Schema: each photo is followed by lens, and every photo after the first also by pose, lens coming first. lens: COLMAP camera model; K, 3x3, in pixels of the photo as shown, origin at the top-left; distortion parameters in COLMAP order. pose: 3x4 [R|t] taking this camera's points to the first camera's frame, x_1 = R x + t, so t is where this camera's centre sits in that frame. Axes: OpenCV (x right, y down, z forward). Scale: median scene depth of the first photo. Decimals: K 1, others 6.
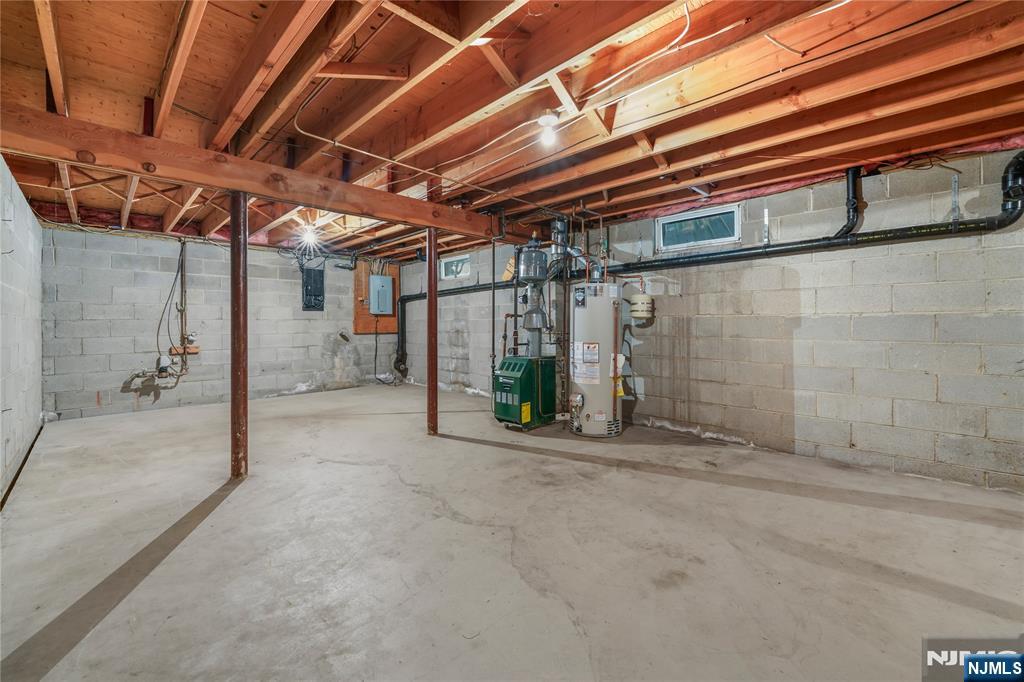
lens RADIAL K [[420.6, 0, 510.6], [0, 420.6, 320.4], [0, 0, 1]] dist [-0.008346, -0.000840]
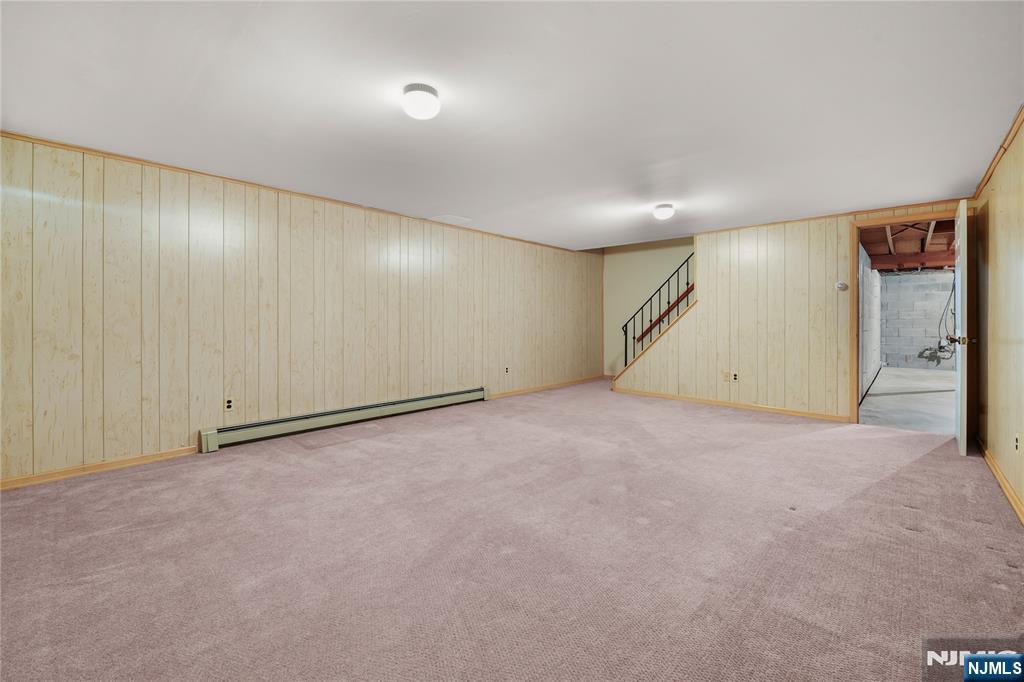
lens RADIAL K [[420.6, 0, 512.6], [0, 420.6, 318.4], [0, 0, 1]] dist [-0.008346, -0.000840]
pose [[0.029502, 0.004896, -0.999553, 0.632296], [0.000351, 0.999988, 0.004909, -0.010082], [0.999565, -0.000496, 0.029500, -0.626642]]
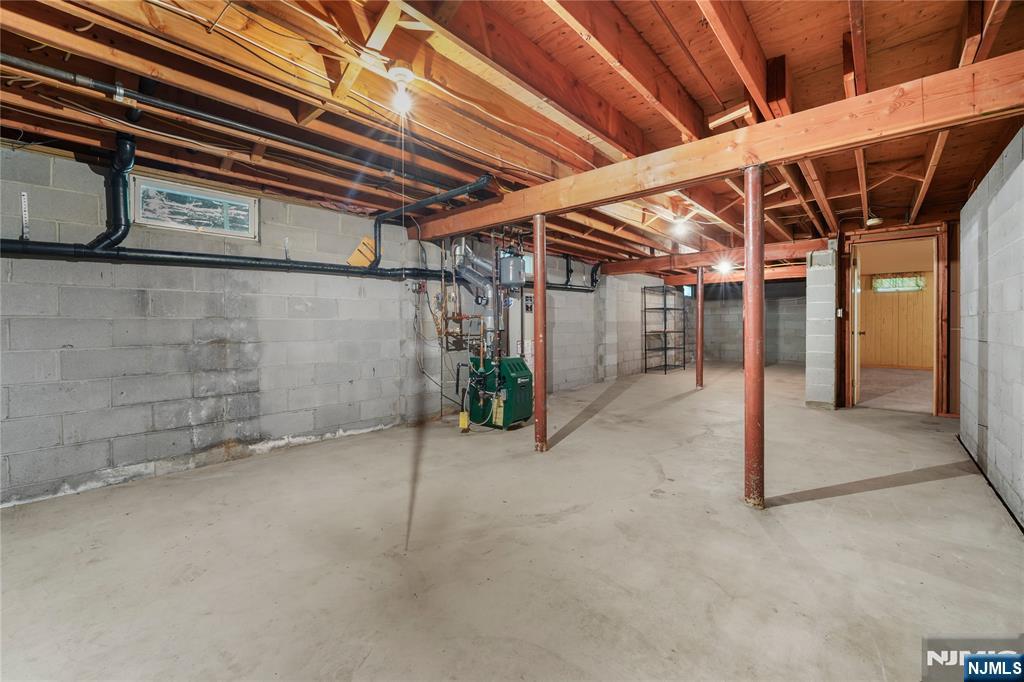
lens RADIAL K [[420.6, 0, 512.7], [0, 420.6, 333.4], [0, 0, 1]] dist [-0.008346, -0.000840]
pose [[-0.067951, -0.013764, 0.997594, -1.690325], [-0.002801, 0.999904, 0.013605, 0.022442], [-0.997685, -0.001870, -0.067983, 1.794719]]
